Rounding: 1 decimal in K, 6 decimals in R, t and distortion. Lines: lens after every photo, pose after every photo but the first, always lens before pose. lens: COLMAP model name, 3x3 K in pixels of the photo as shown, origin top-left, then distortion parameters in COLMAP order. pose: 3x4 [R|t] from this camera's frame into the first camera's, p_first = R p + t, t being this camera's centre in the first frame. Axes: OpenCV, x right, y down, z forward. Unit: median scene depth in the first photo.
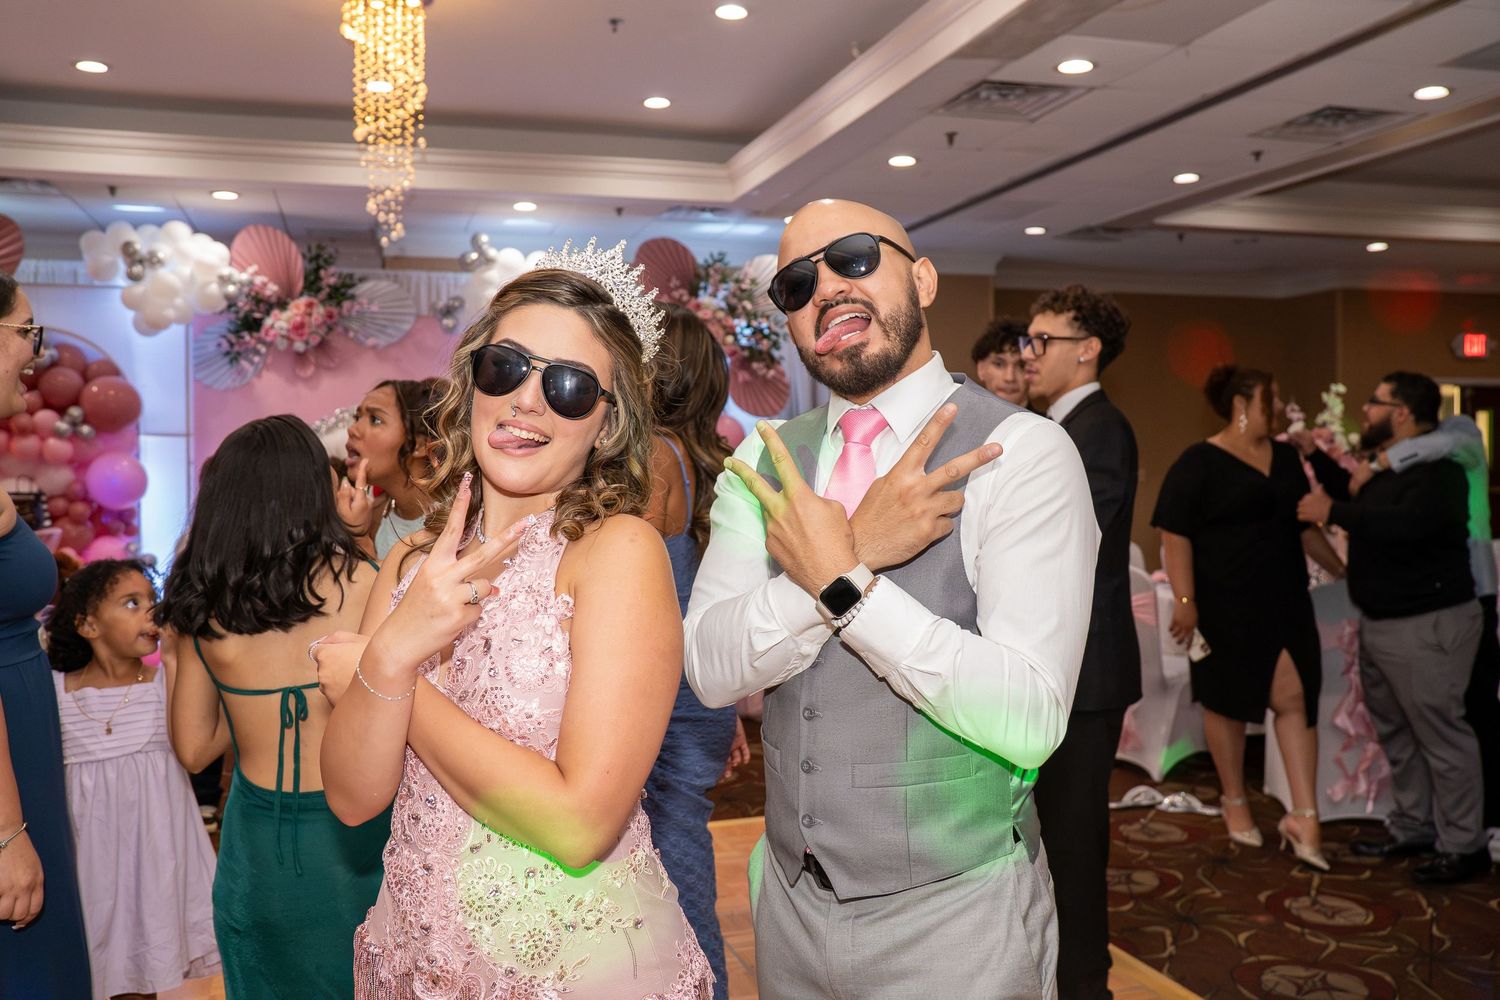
lens RADIAL K [[1311.0, 0, 744.4], [0, 1311.0, 516.5], [0, 0, 1]] dist [-0.054262, 0.098638]
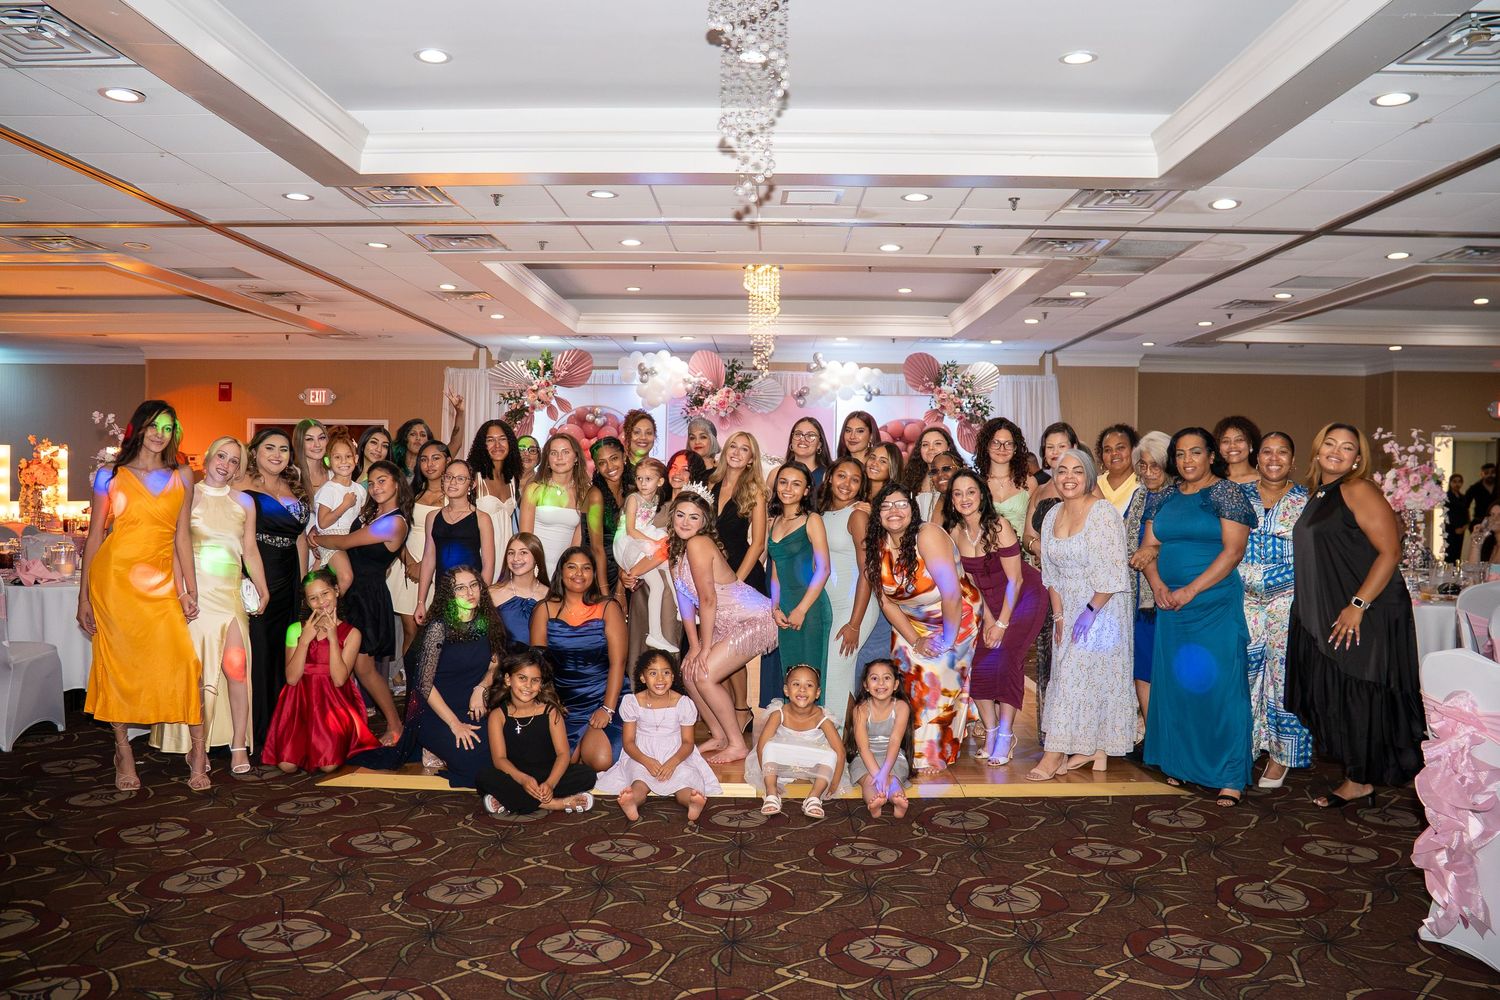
lens RADIAL K [[2754.4, 0, 701.1], [0, 2754.4, 498.4], [0, 0, 1]] dist [-0.081402, 0.000000]
pose [[0.944387, 0.020631, -0.328189, 0.921845], [-0.033140, 0.998920, -0.032566, 0.118806], [0.327162, 0.041631, 0.944051, -2.712524]]
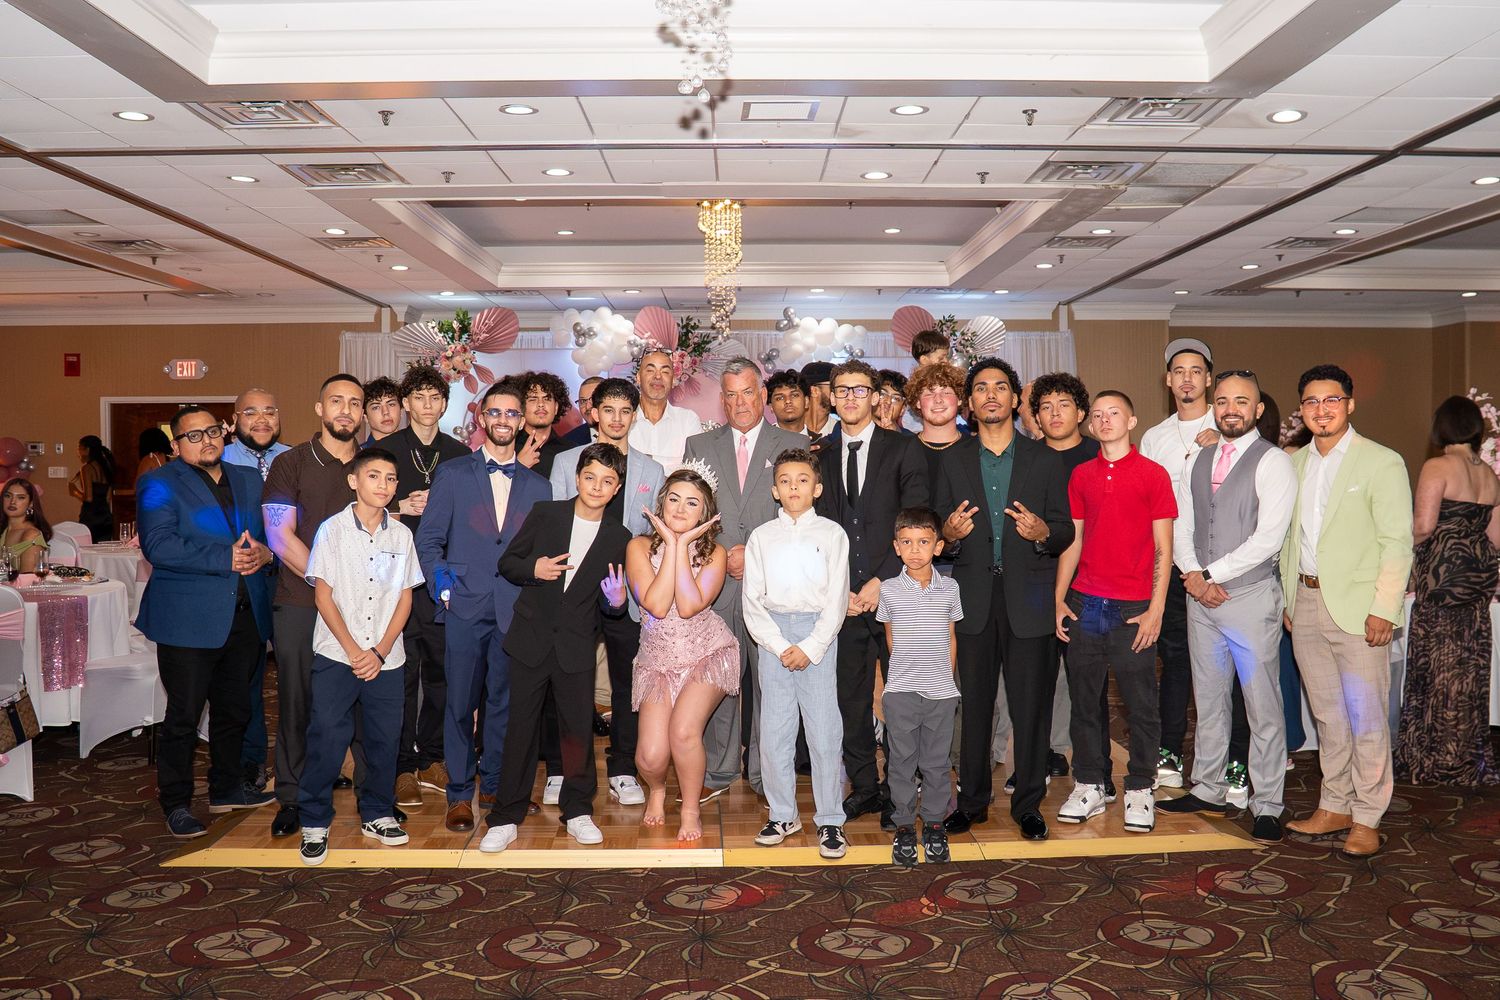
lens RADIAL K [[2754.4, 0, 874.4], [0, 2754.4, 583.5], [0, 0, 1]] dist [-0.081402, 0.000000]
pose [[0.966416, 0.016431, -0.256458, 0.731367], [-0.014985, 0.999859, 0.007592, 0.080231], [0.256546, -0.003494, 0.966526, -2.105294]]
